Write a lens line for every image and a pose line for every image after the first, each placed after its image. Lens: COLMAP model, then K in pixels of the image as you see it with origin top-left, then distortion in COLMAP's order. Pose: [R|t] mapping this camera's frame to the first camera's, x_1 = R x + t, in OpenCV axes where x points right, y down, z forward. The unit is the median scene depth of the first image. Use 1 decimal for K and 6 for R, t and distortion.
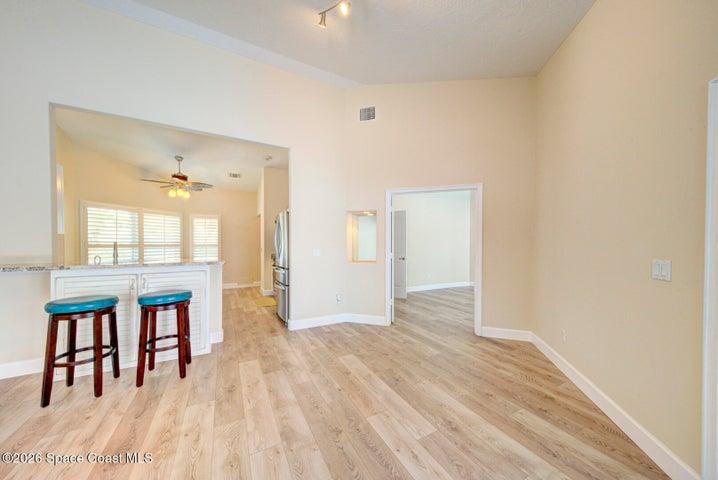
lens RADIAL K [[246.7, 0, 357.6], [0, 246.7, 248.4], [0, 0, 1]] dist [0.024373, -0.004288]
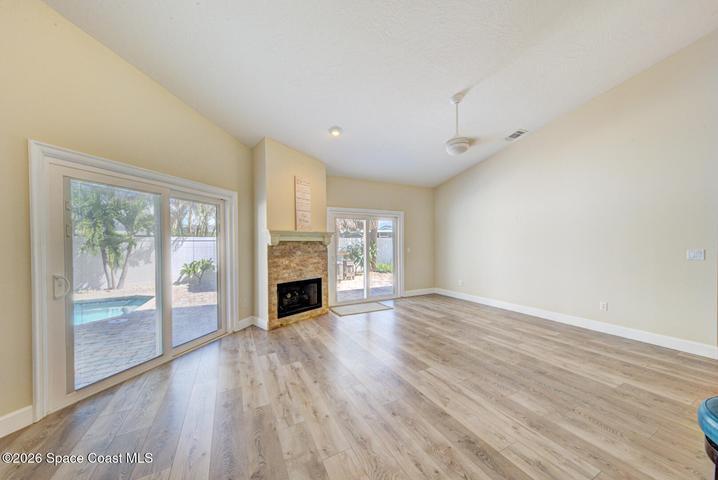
lens RADIAL K [[246.7, 0, 357.5], [0, 246.7, 247.5], [0, 0, 1]] dist [0.024373, -0.004288]
pose [[-0.999840, 0.006615, 0.016612, -0.285324], [0.007155, 0.999441, 0.032645, -0.023496], [-0.016387, 0.032759, -0.999329, 1.194710]]
